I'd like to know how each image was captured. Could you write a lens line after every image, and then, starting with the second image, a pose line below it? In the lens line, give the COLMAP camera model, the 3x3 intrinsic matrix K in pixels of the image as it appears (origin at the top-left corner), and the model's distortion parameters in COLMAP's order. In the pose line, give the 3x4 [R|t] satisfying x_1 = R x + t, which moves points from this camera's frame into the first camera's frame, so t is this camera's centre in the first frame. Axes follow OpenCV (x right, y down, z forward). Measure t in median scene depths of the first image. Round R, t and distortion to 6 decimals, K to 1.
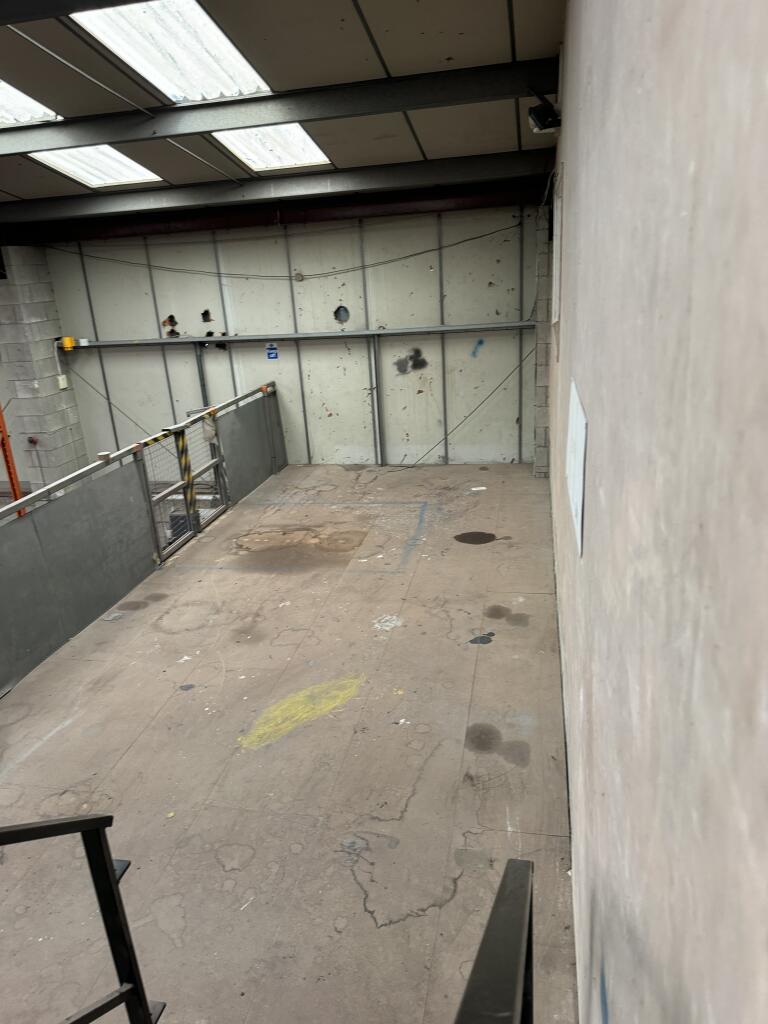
lens RADIAL K [[726.8, 0, 392.9], [0, 726.8, 514.7], [0, 0, 1]] dist [0.065590, -0.015152]
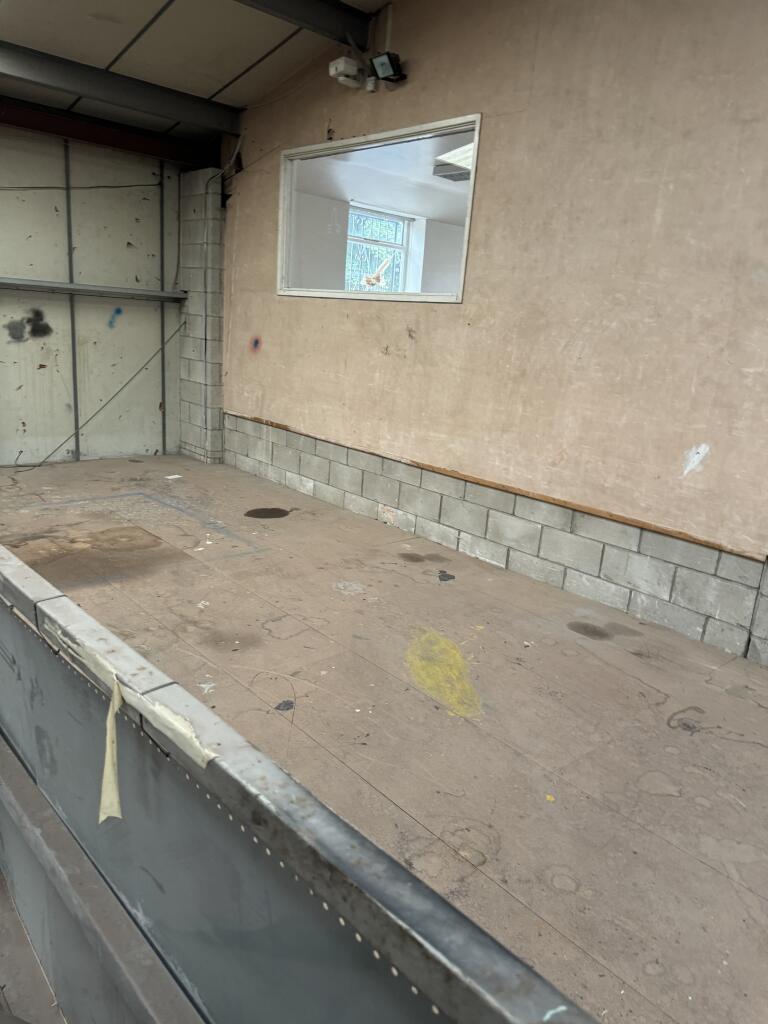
lens RADIAL K [[726.8, 0, 389.6], [0, 726.8, 509.5], [0, 0, 1]] dist [0.065590, -0.015152]
pose [[0.574286, -0.097565, 0.812820, -0.476500], [0.163357, 0.986562, 0.003002, 0.044911], [-0.802190, 0.131056, 0.582507, 0.322206]]
